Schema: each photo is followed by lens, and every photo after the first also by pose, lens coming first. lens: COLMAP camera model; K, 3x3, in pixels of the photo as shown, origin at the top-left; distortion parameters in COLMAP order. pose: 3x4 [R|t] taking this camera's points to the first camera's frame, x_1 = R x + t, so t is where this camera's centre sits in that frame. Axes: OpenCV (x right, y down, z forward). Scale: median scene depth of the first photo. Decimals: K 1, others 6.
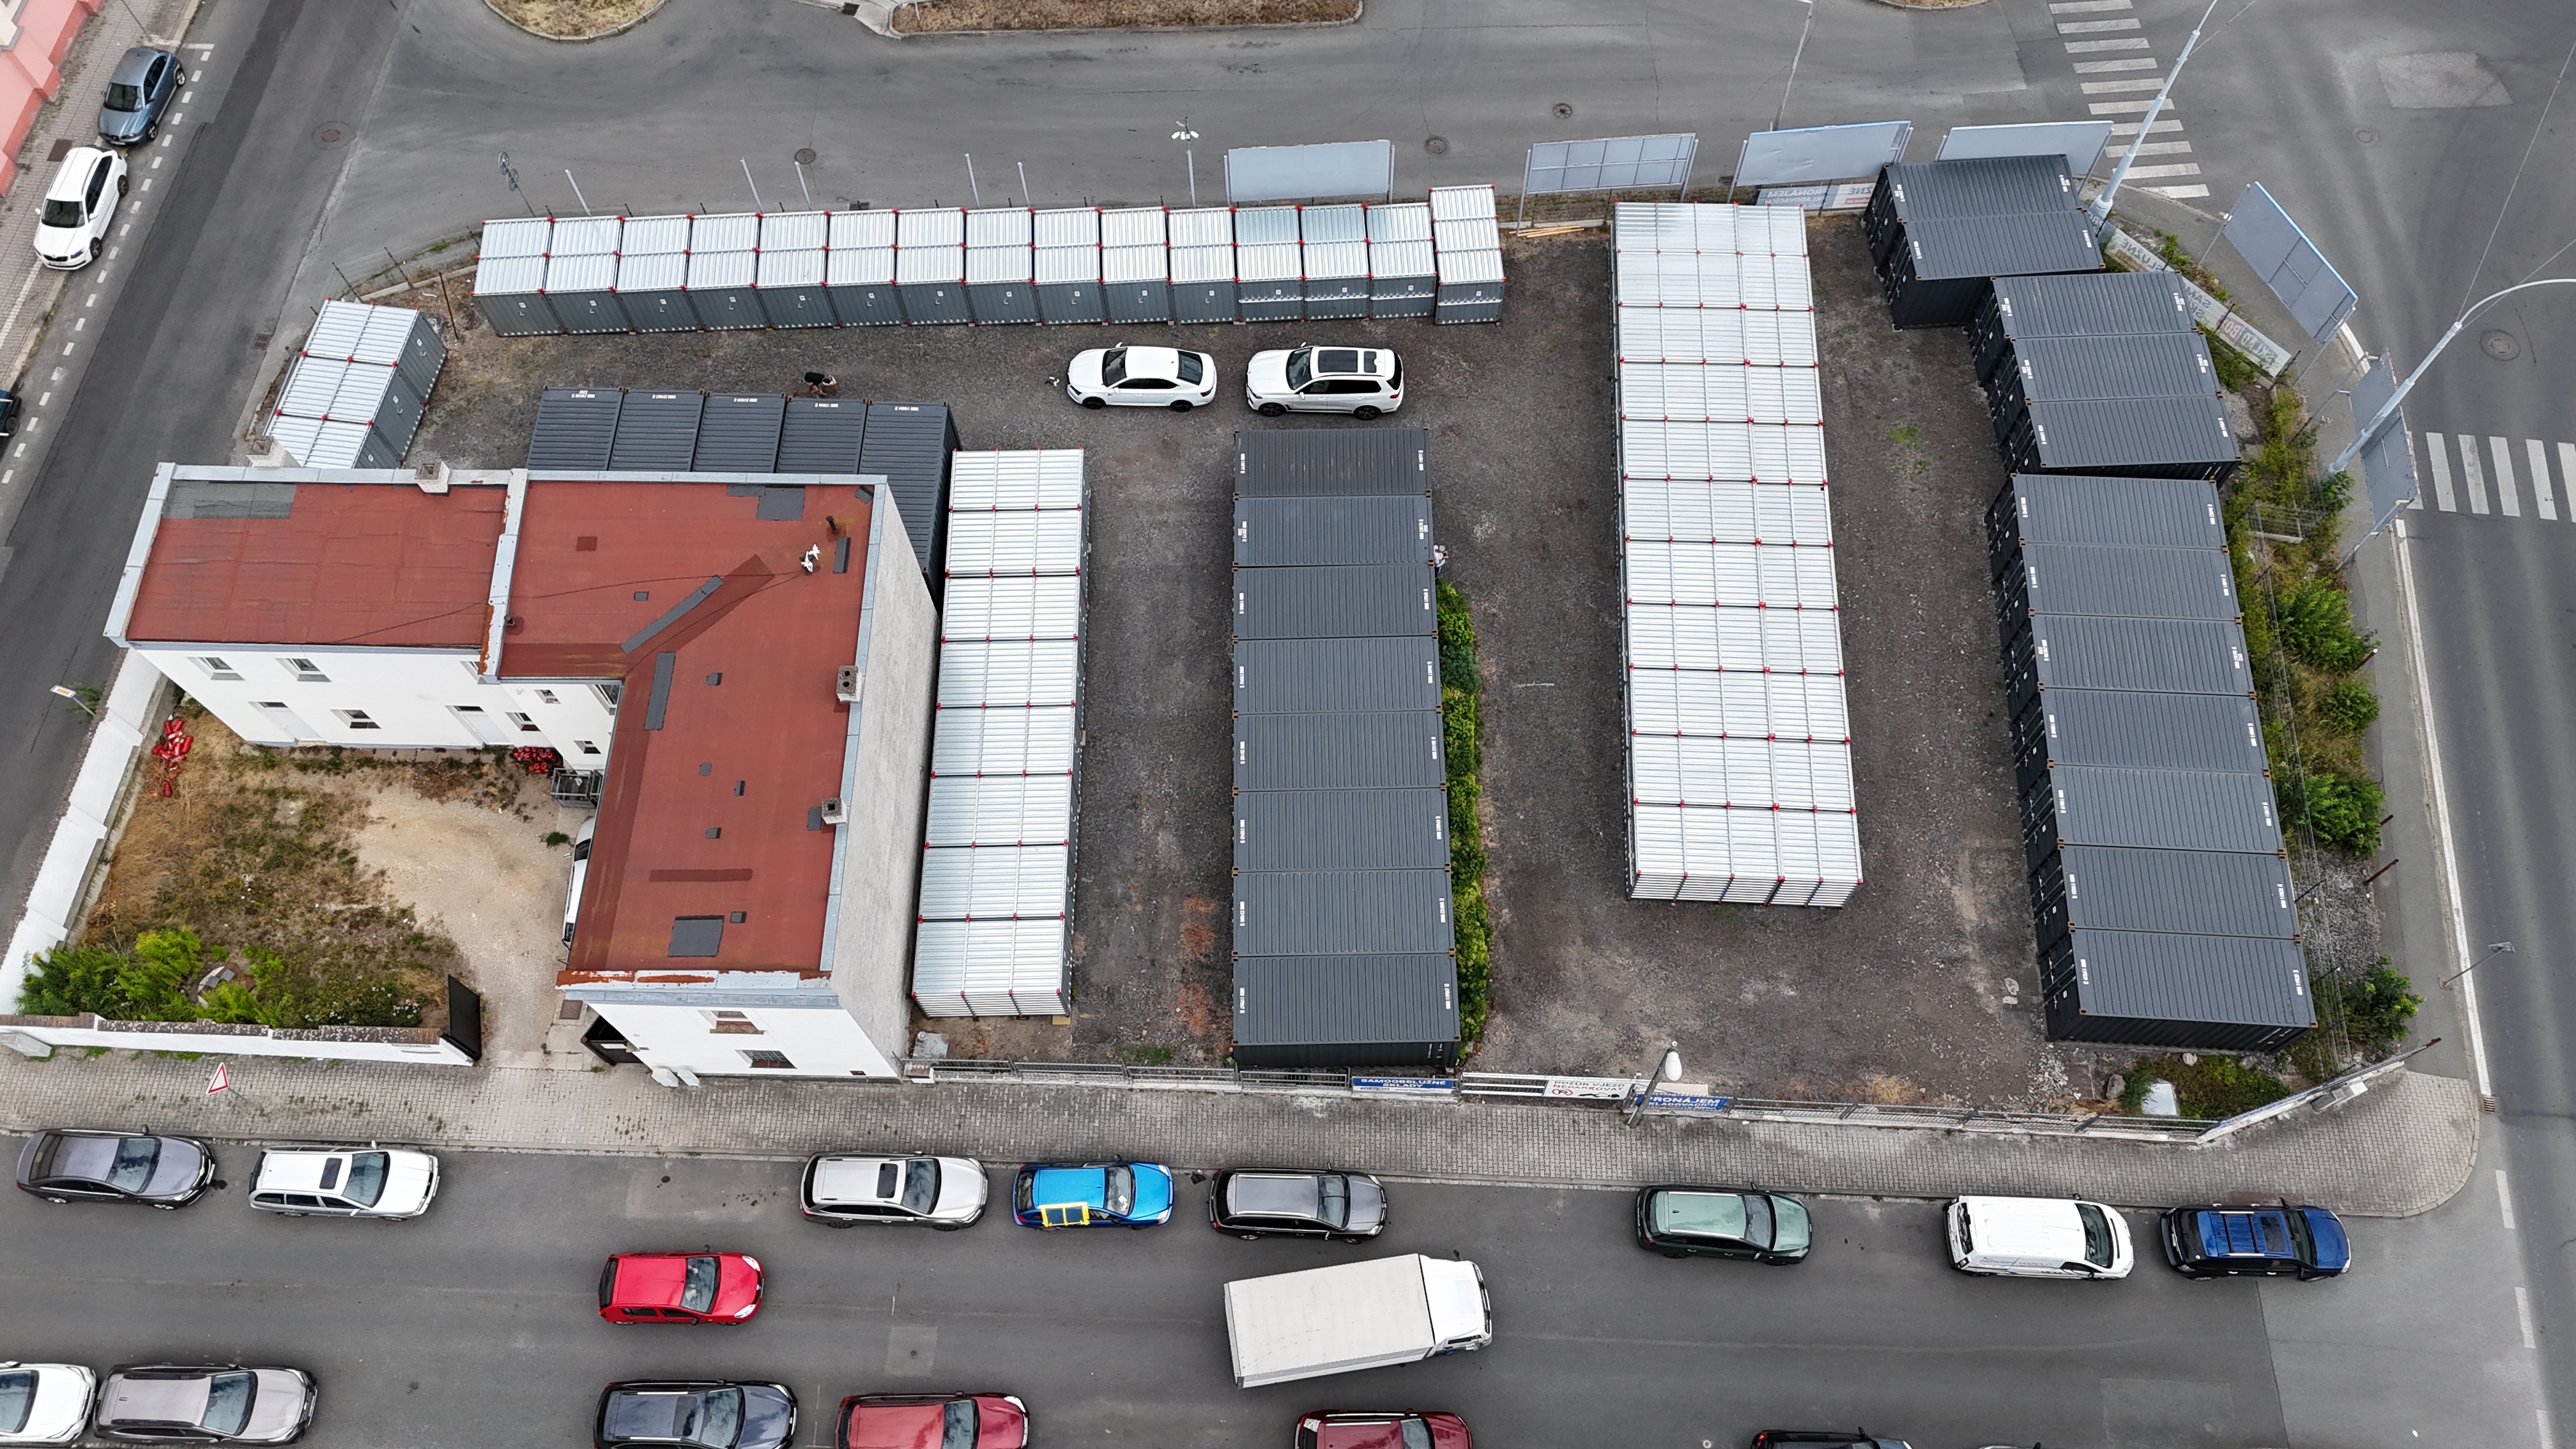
lens RADIAL K [[1897.2, 0, 1288.0], [0, 1897.2, 724.5], [0, 0, 1]] dist [0.081011, -0.084431]
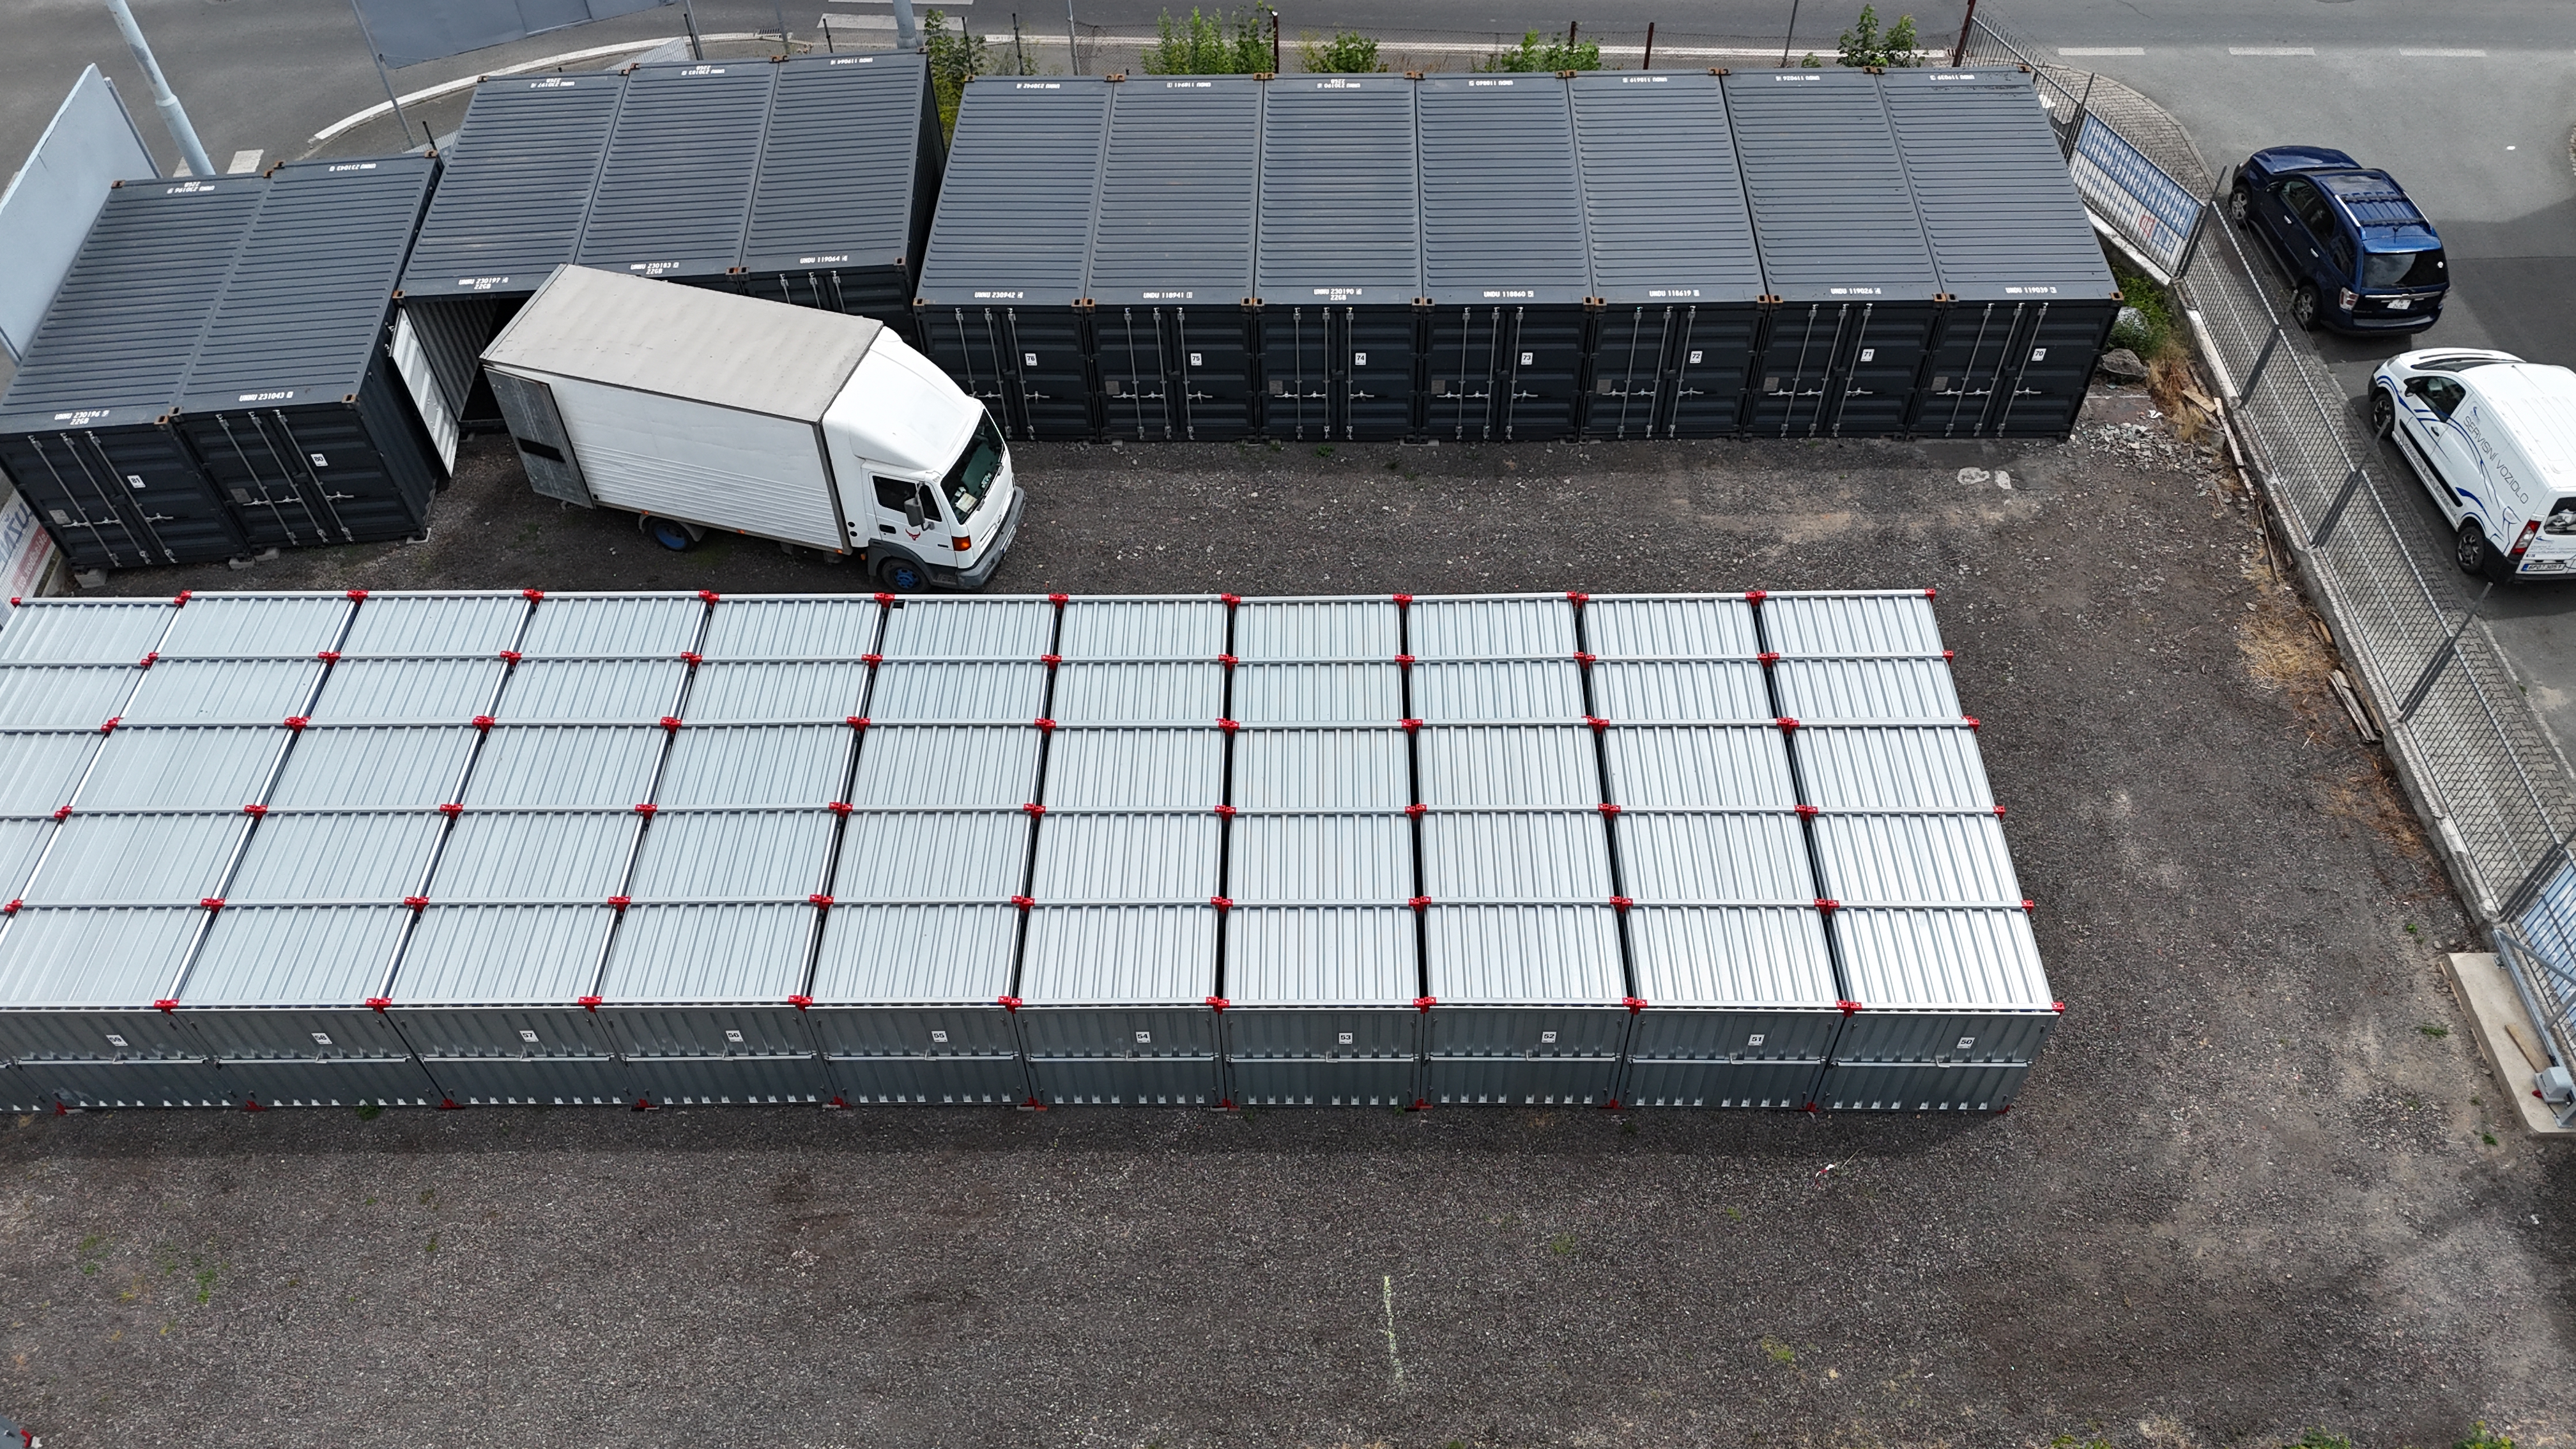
lens RADIAL K [[1897.2, 0, 1288.0], [0, 1897.2, 724.5], [0, 0, 1]] dist [0.081011, -0.084431]
pose [[-0.039017, -0.746389, 0.664365, -0.014521], [0.904067, 0.256820, 0.341622, -0.170239], [-0.425605, 0.613960, 0.664765, 0.666156]]
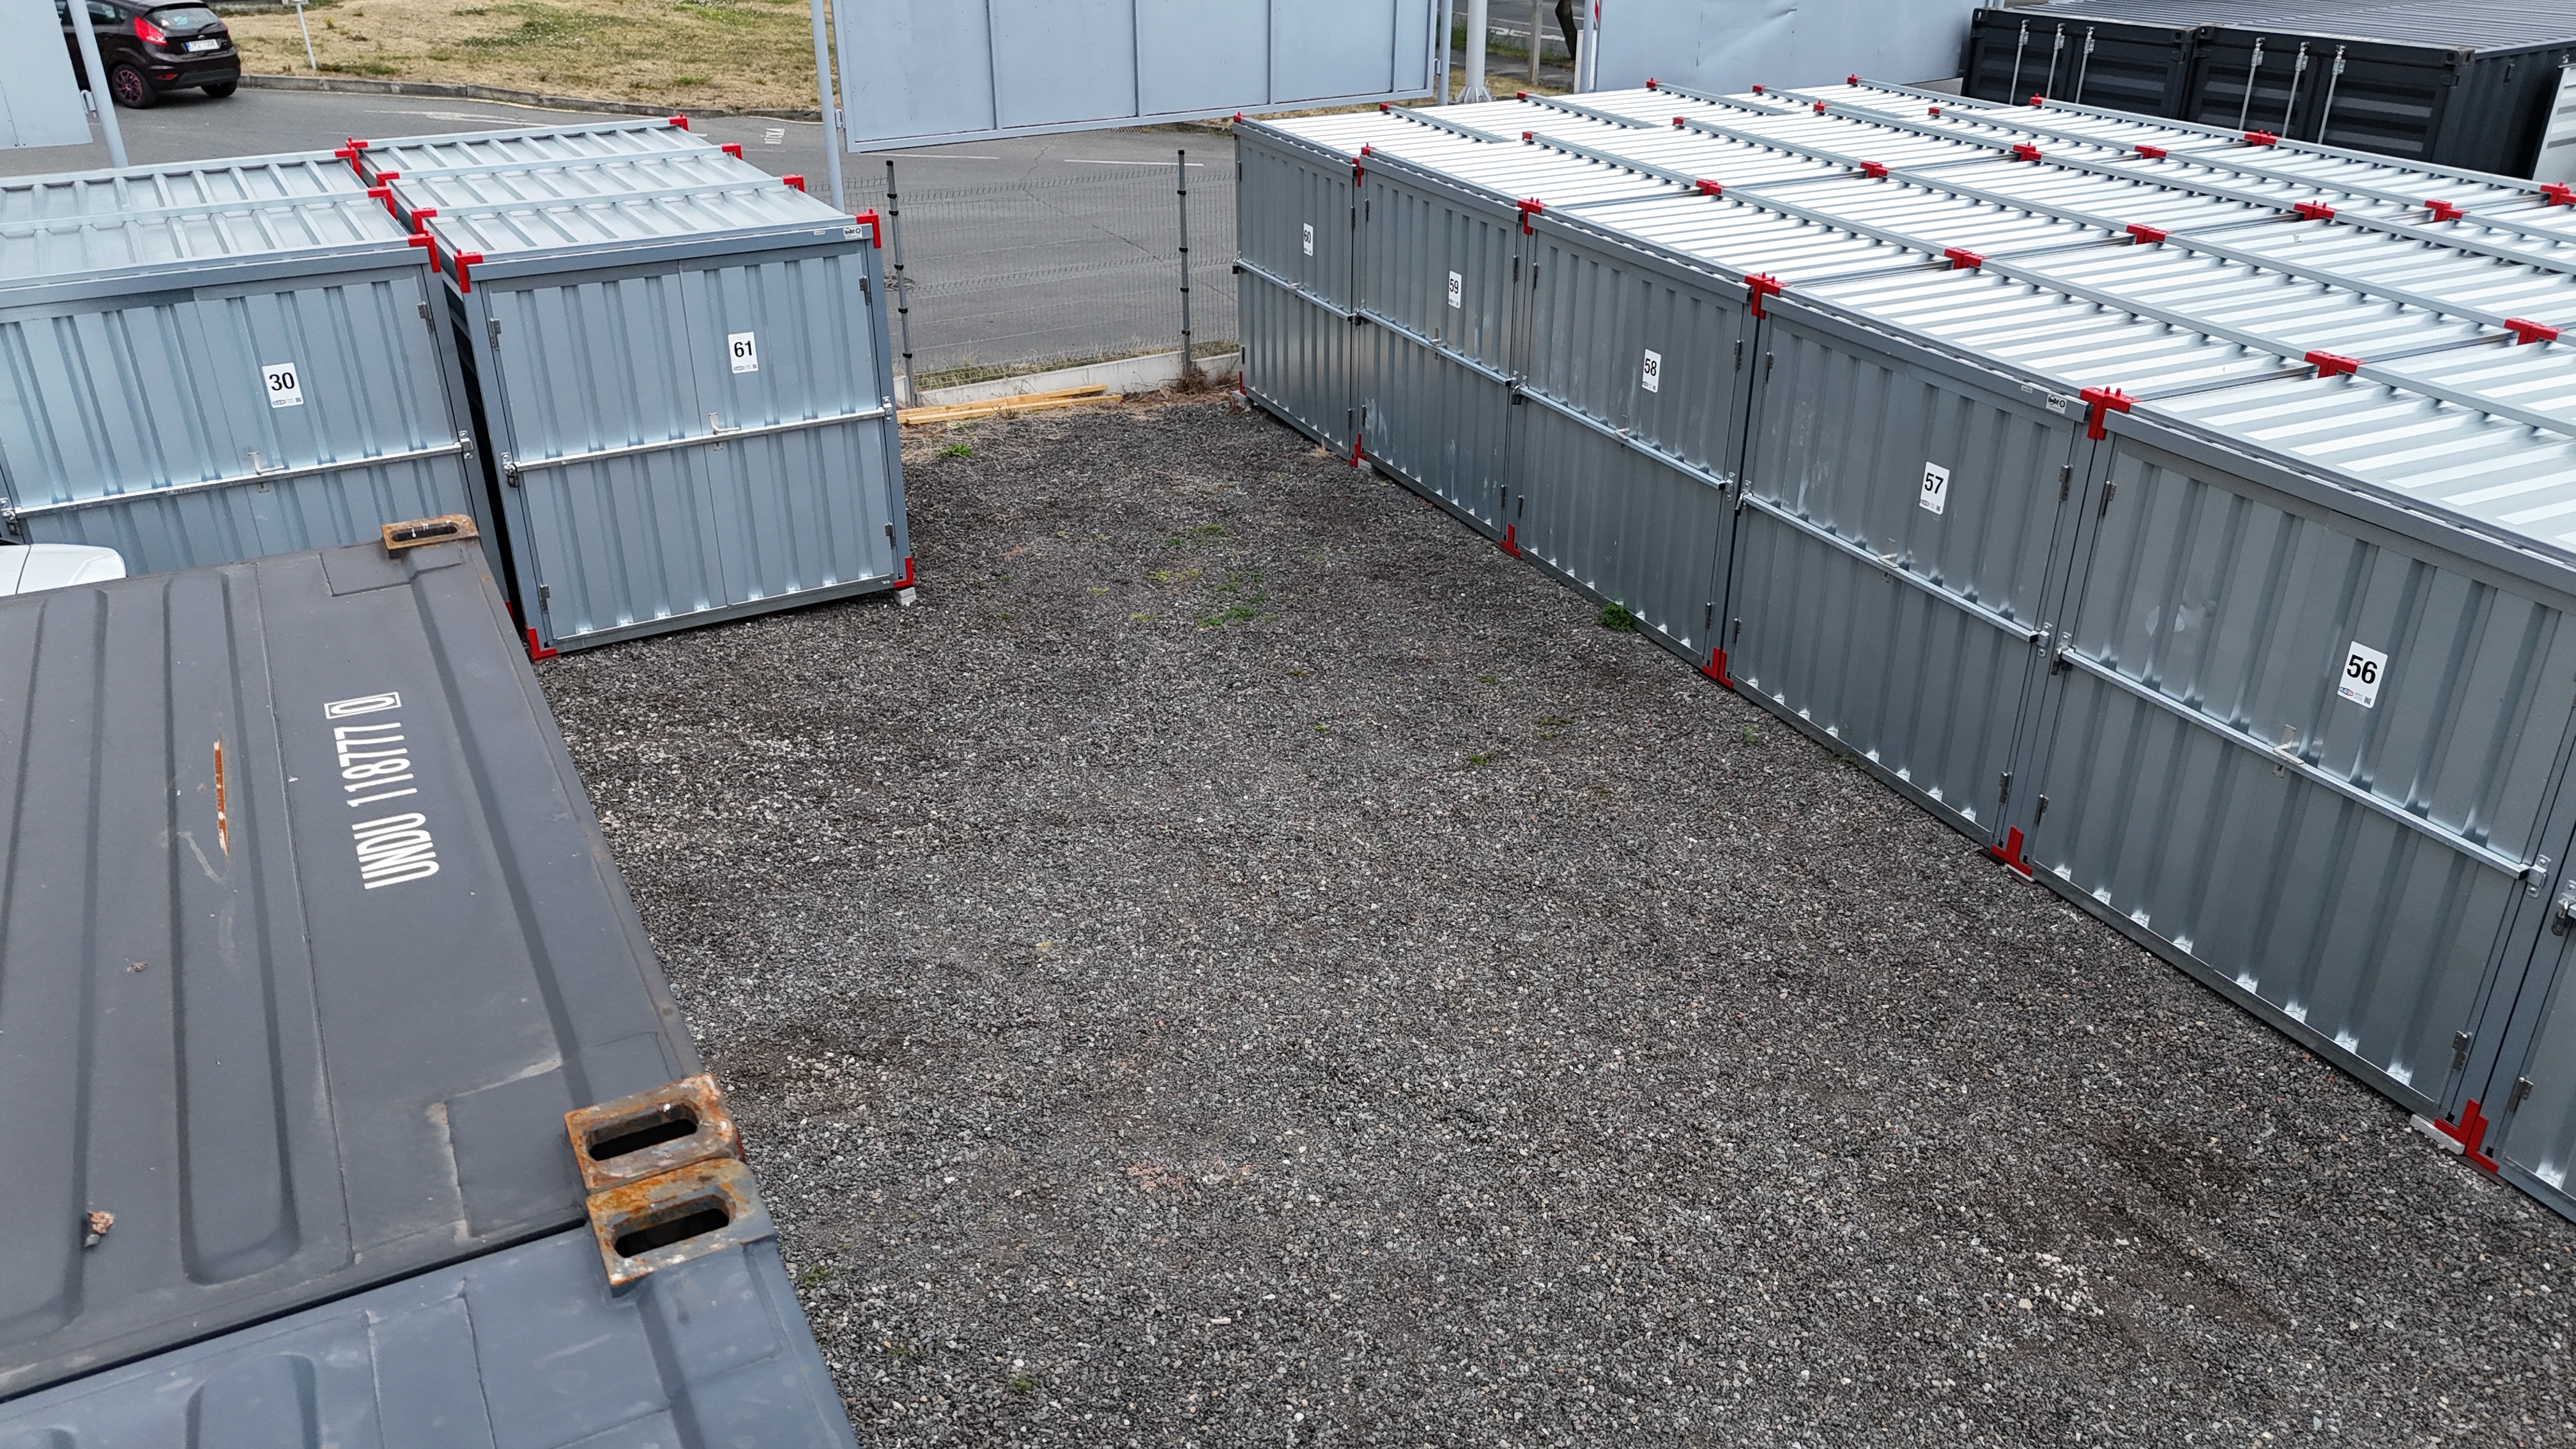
lens RADIAL K [[1897.2, 0, 1288.0], [0, 1897.2, 724.5], [0, 0, 1]] dist [0.081011, -0.084431]
pose [[0.885314, -0.196504, 0.421432, 0.065393], [0.413485, 0.747297, -0.520171, -0.095373], [-0.212719, 0.634771, 0.742844, 0.889915]]
